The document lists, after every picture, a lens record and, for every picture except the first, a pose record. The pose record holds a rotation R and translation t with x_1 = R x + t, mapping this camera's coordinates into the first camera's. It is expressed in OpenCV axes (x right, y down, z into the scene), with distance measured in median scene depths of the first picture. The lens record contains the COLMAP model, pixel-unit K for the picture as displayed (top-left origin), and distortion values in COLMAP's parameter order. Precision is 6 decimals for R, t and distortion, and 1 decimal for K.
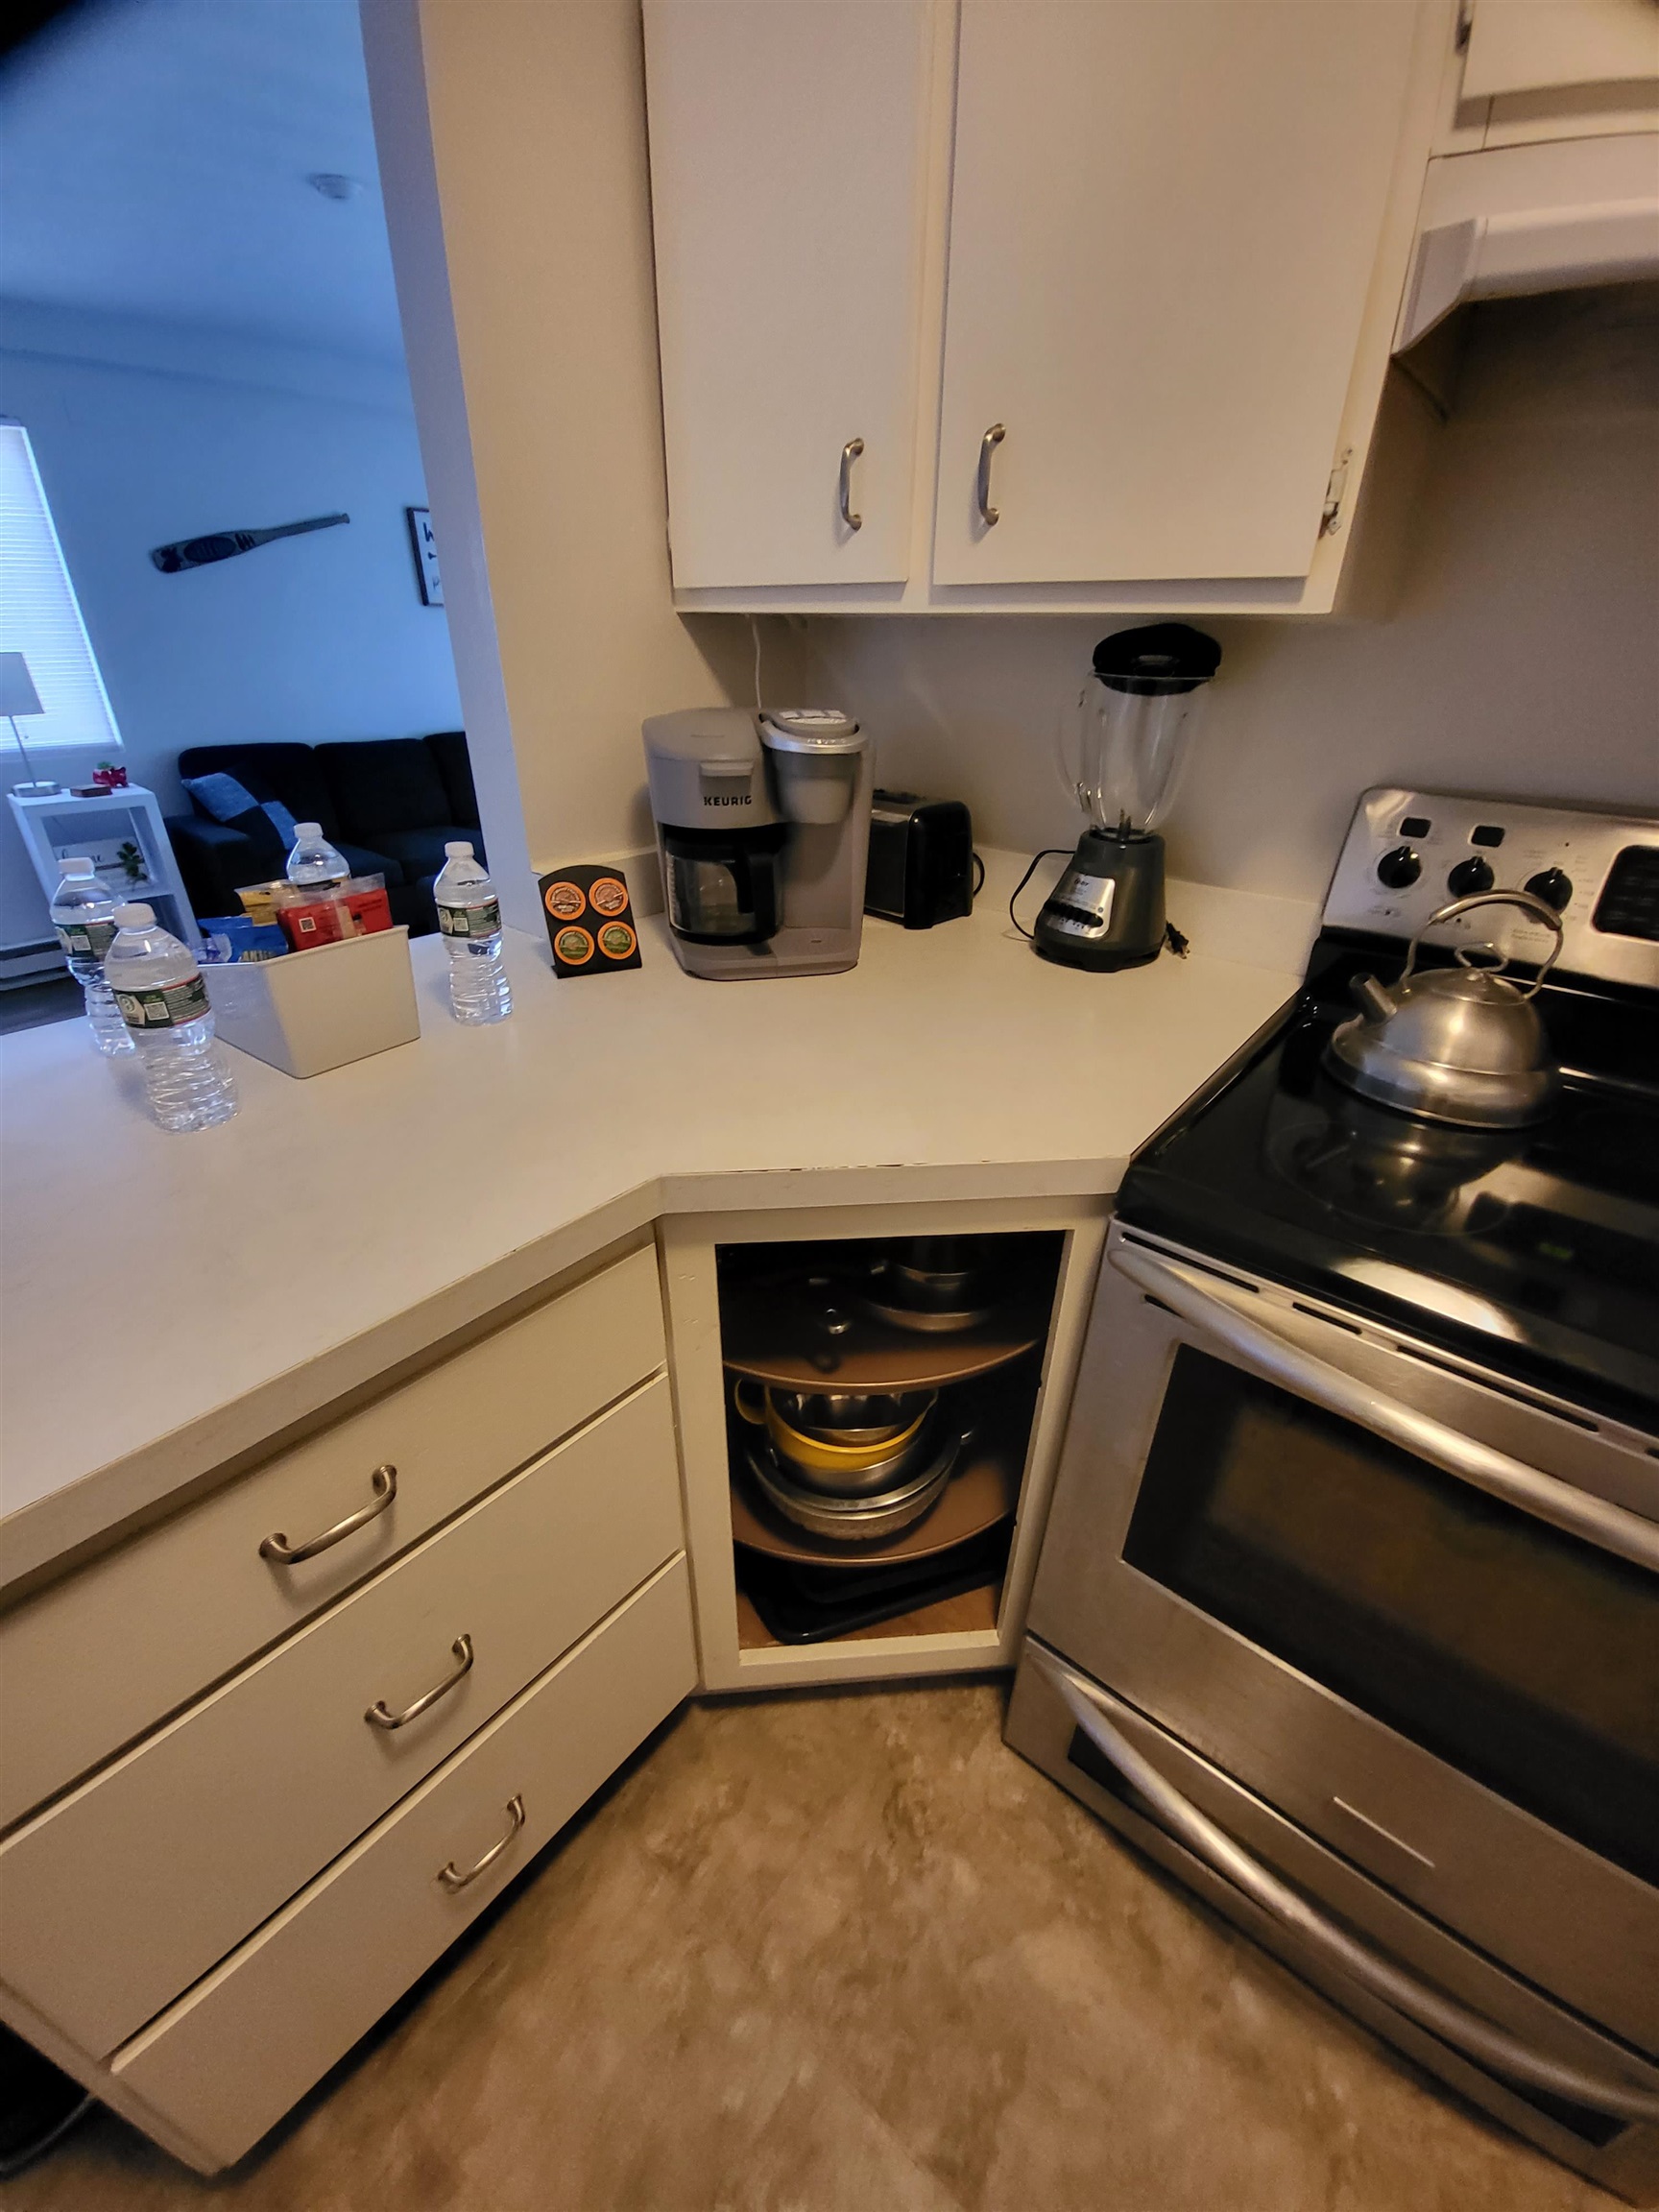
lens RADIAL K [[891.9, 0, 829.5], [0, 891.9, 1106.0], [0, 0, 1]] dist [-0.065582, -0.000015]
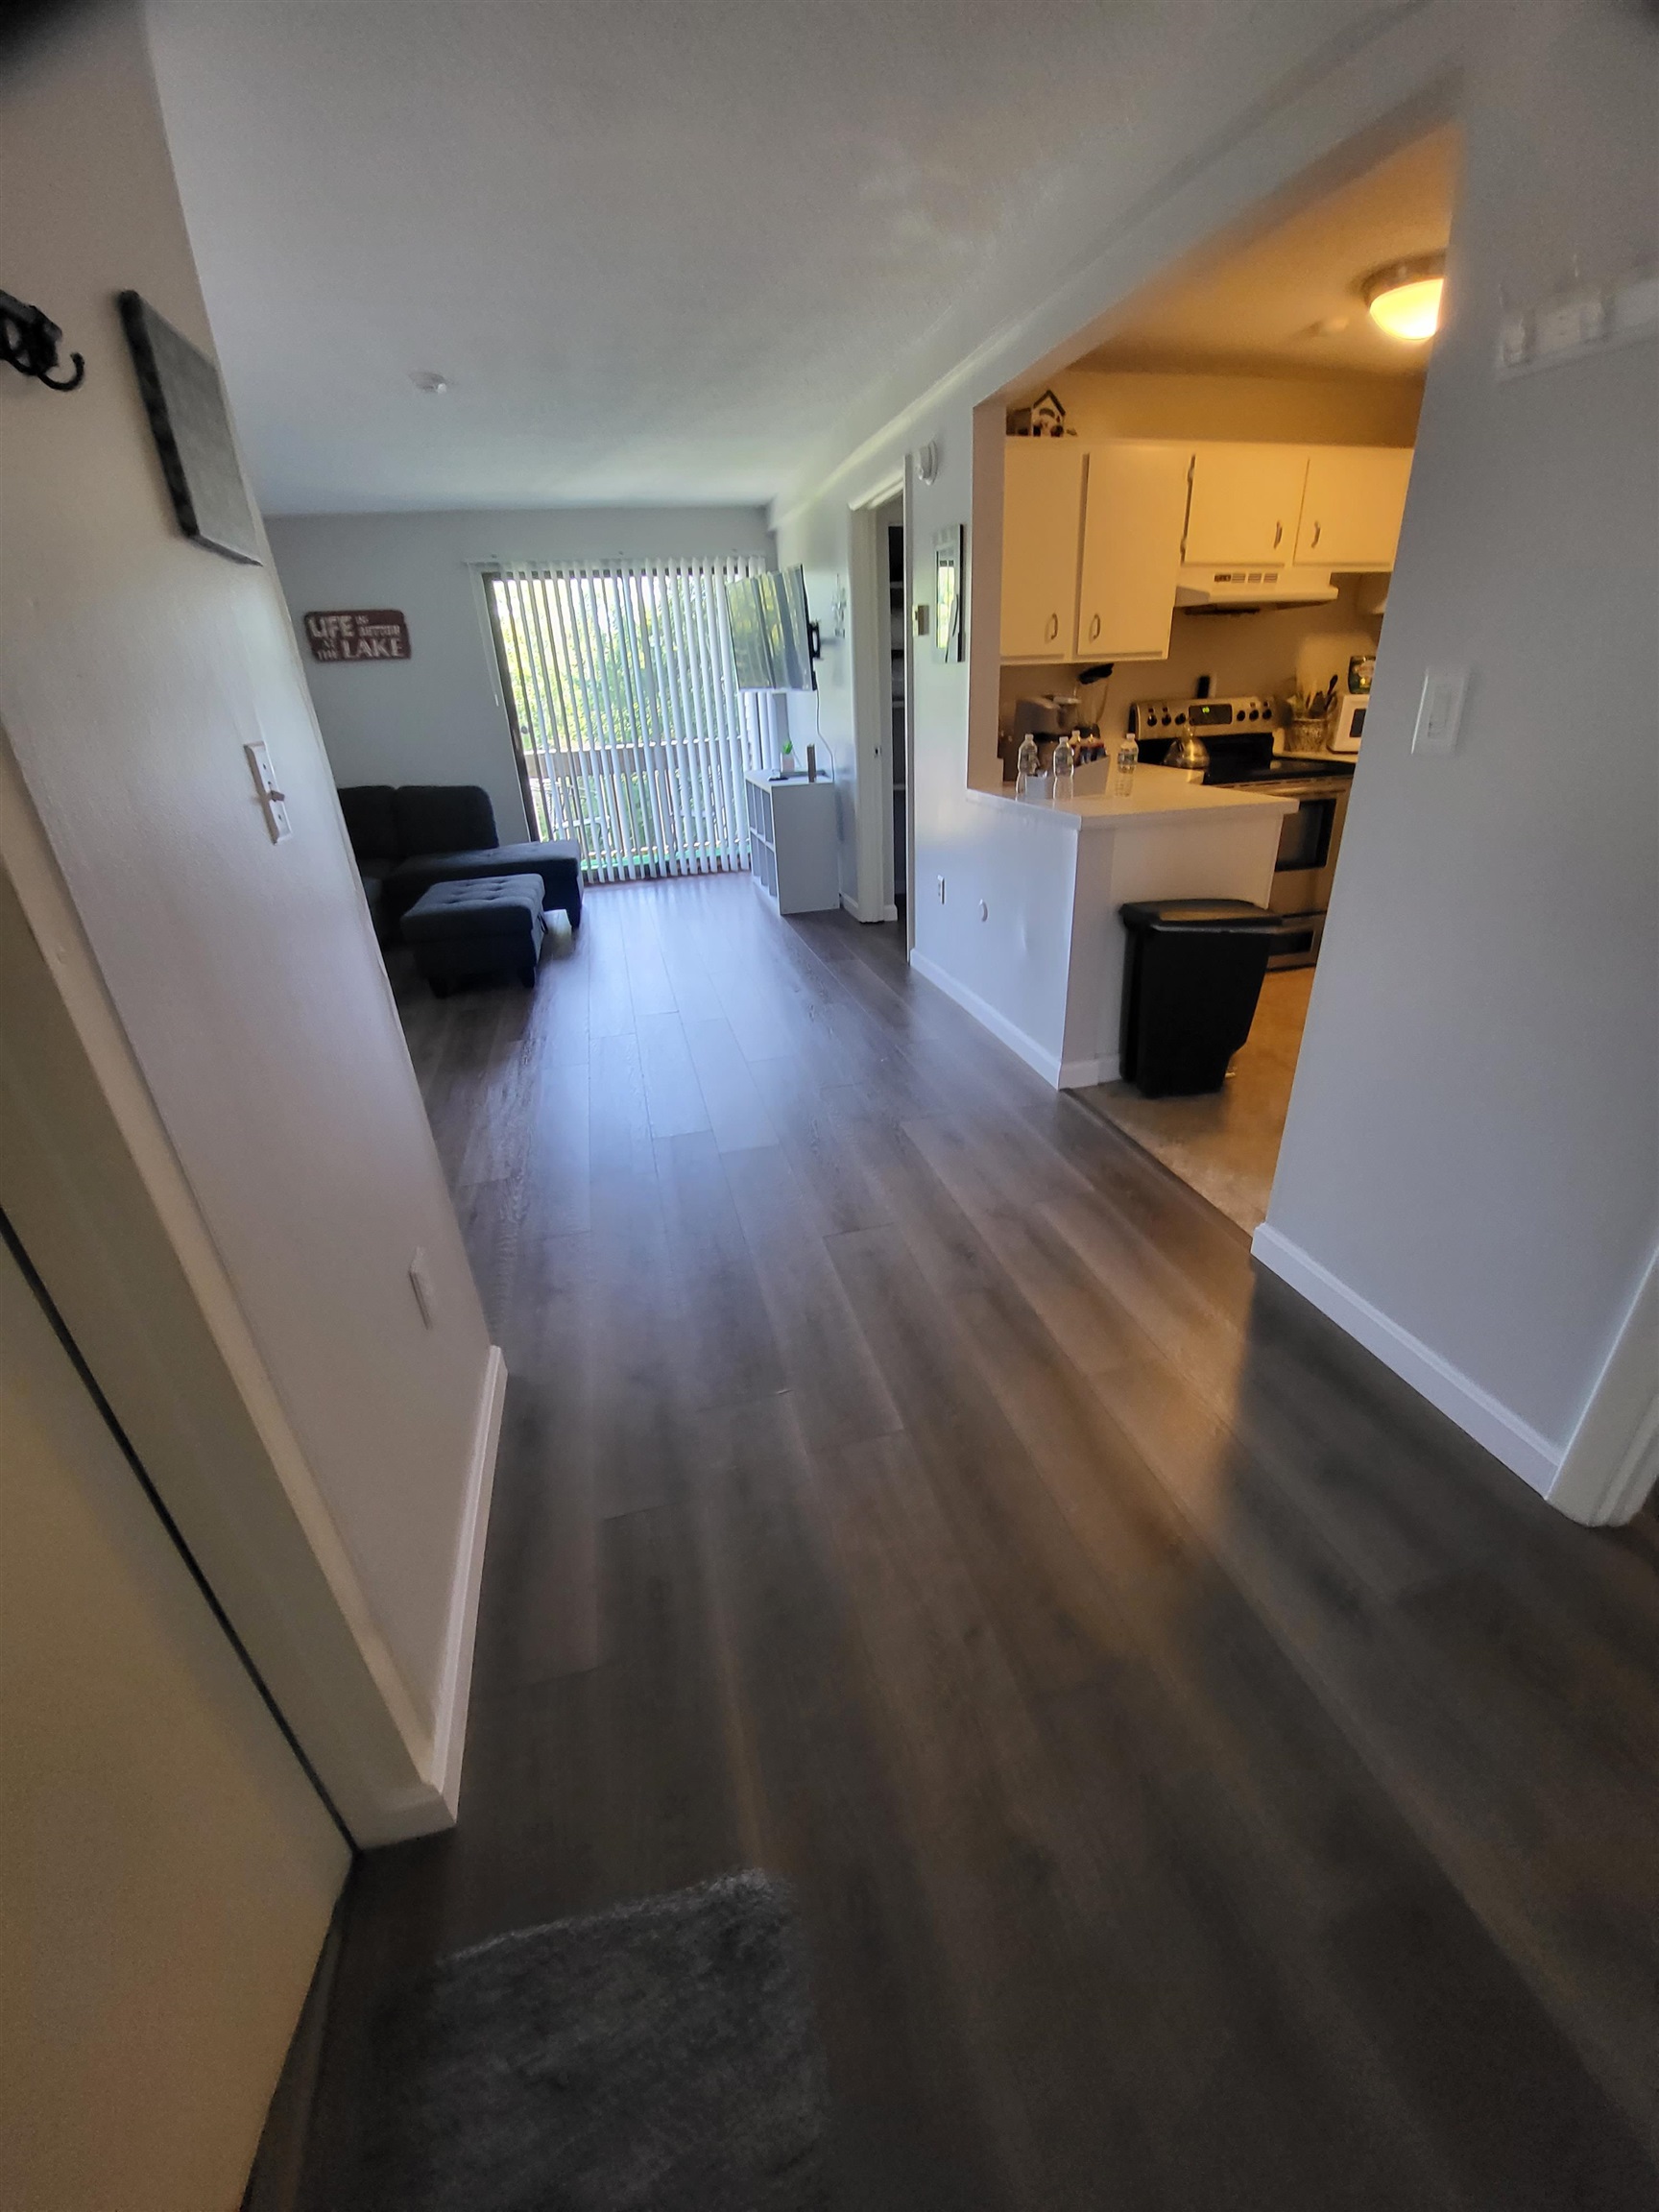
lens RADIAL K [[886.2, 0, 829.5], [0, 886.2, 1106.0], [0, 0, 1]] dist [-0.009822, -0.007270]
pose [[0.584289, -0.373846, 0.720310, -3.850408], [0.421707, 0.898200, 0.124099, 0.191388], [-0.693376, 0.231250, 0.682461, -0.351977]]
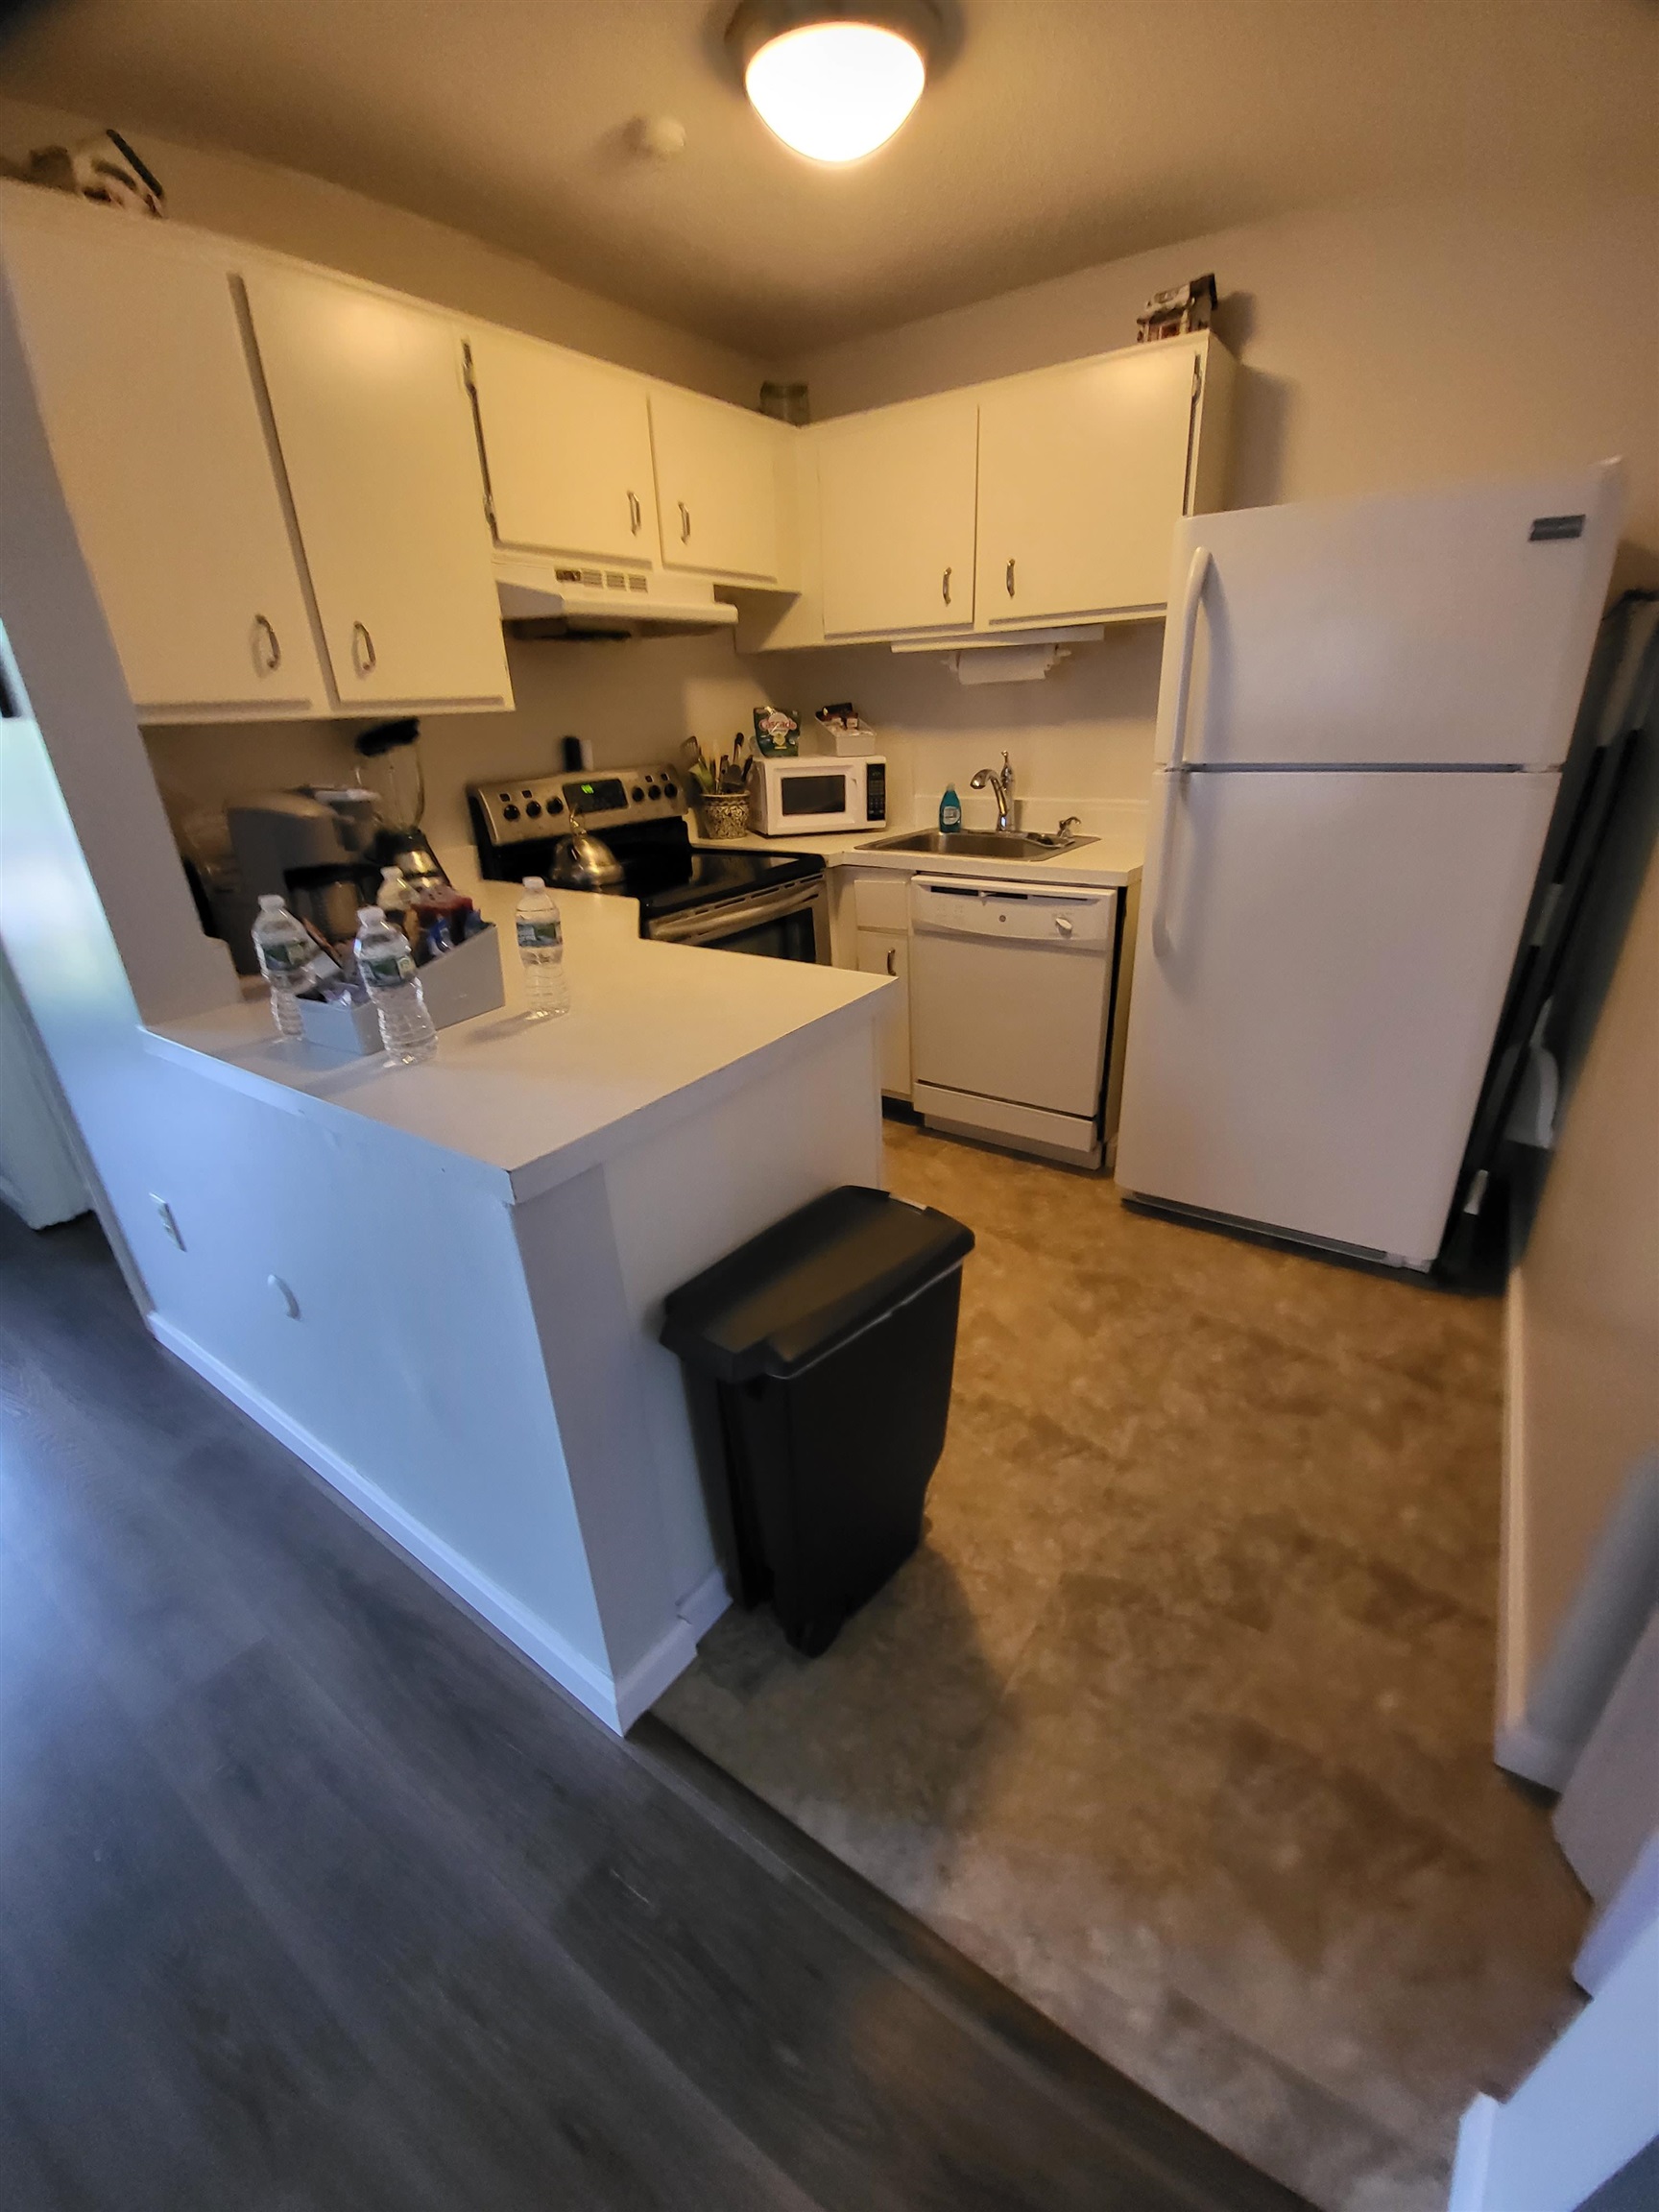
lens RADIAL K [[886.2, 0, 829.5], [0, 886.2, 1106.0], [0, 0, 1]] dist [-0.009822, -0.007270]
pose [[-0.090657, -0.408642, 0.908181, -1.960582], [0.505023, 0.767116, 0.395582, -0.177196], [-0.858331, 0.494515, 0.136829, 0.311521]]
